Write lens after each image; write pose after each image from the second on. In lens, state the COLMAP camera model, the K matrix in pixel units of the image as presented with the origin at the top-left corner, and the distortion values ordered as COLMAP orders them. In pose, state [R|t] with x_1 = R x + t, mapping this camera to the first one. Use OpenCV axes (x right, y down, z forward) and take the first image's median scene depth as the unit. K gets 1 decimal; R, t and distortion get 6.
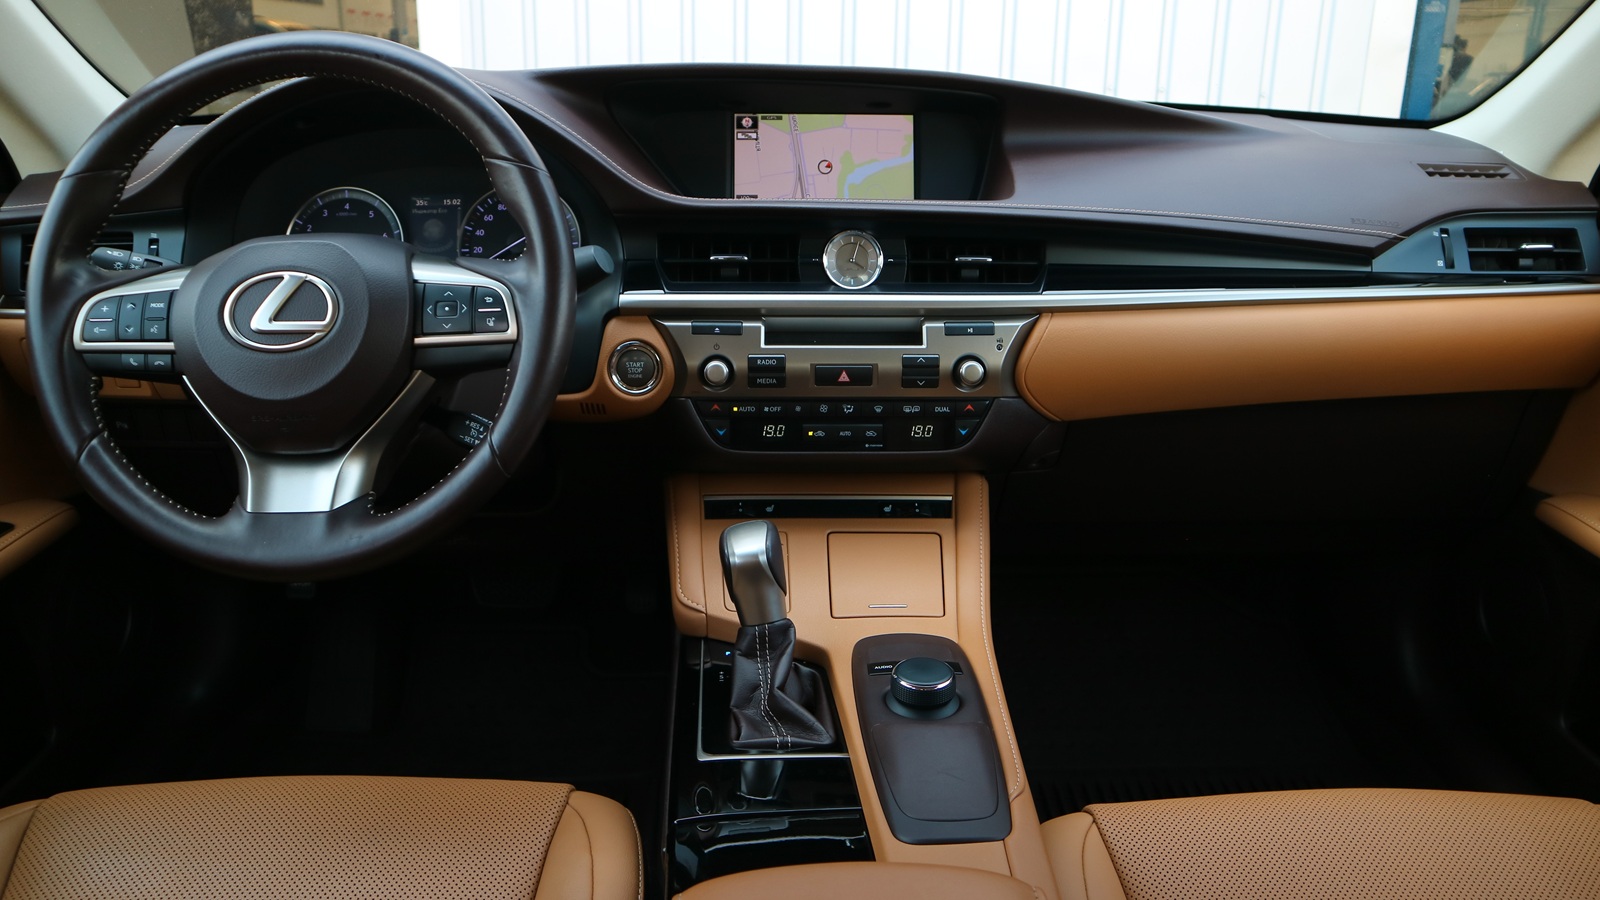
lens RADIAL K [[1114.1, 0, 784.1], [0, 1114.1, 436.6], [0, 0, 1]] dist [-0.124232, 0.075057]
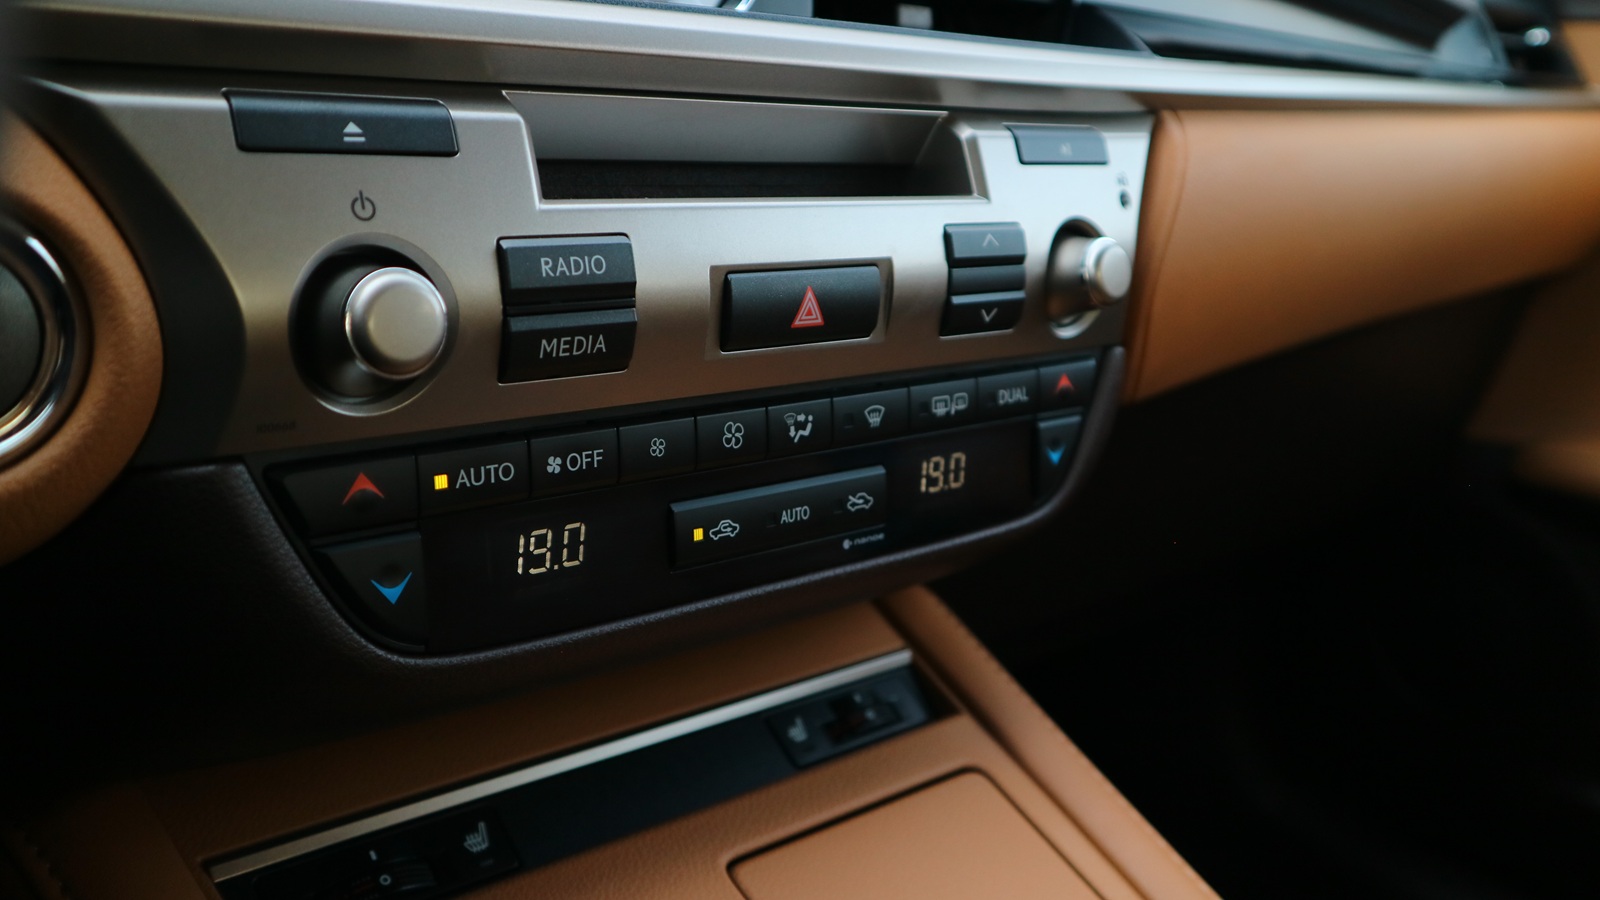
lens RADIAL K [[1426.6, 0, 782.9], [0, 1426.6, 422.4], [0, 0, 1]] dist [-0.035357, 0.057897]
pose [[0.754438, -0.110412, 0.647018, -0.181247], [0.148621, 0.988884, -0.004546, -0.024760], [-0.639324, 0.099590, 0.762461, 0.726099]]
